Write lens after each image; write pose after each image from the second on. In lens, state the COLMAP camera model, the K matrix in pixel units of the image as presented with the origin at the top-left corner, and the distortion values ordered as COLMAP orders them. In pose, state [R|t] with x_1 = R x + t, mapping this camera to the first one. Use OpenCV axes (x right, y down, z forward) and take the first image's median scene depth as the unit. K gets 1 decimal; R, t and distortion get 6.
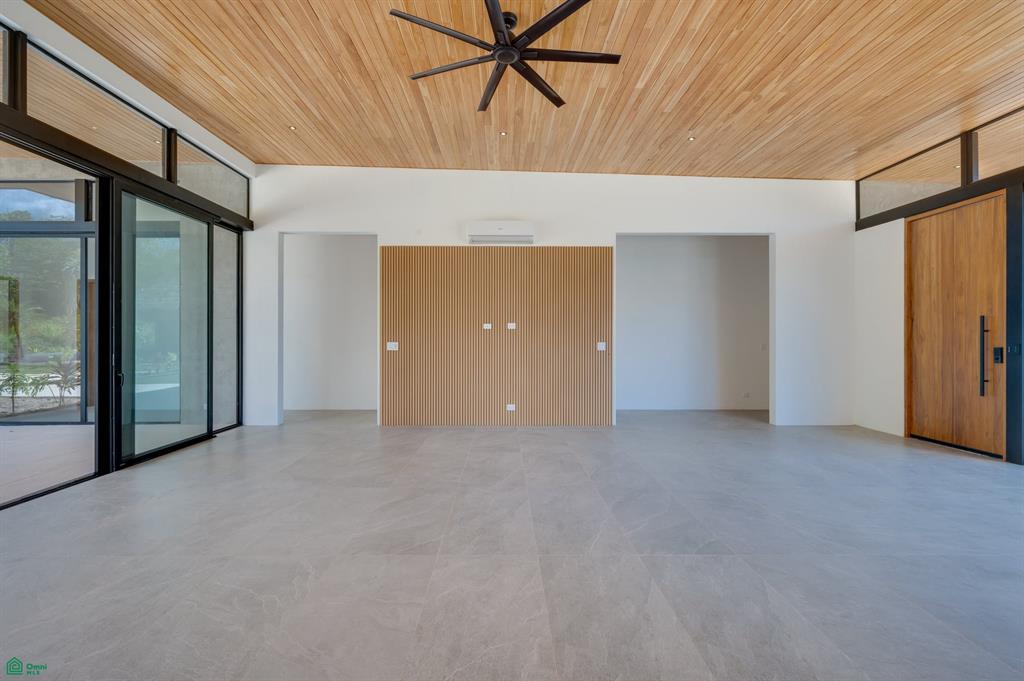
lens RADIAL K [[438.1, 0, 506.7], [0, 438.1, 339.0], [0, 0, 1]] dist [0.000820, 0.000105]
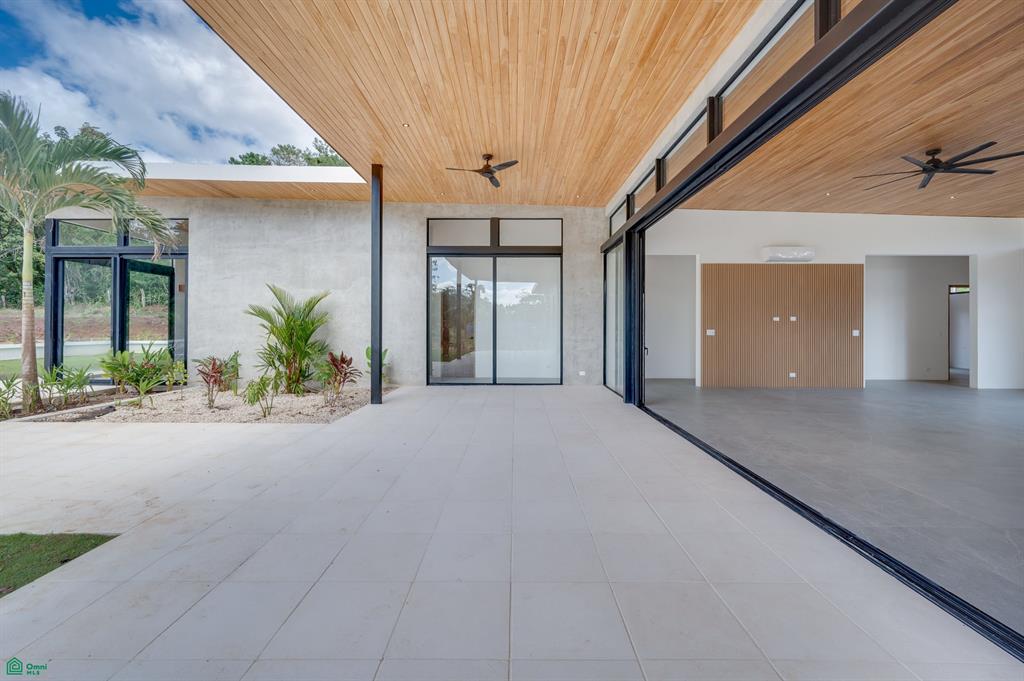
lens RADIAL K [[419.8, 0, 513.3], [0, 419.8, 325.3], [0, 0, 1]] dist [0.002928, -0.000302]
pose [[0.999988, 0.001614, -0.004628, -1.056294], [-0.001687, 0.999874, -0.015807, 0.017675], [0.004602, 0.015815, 0.999864, -0.455404]]
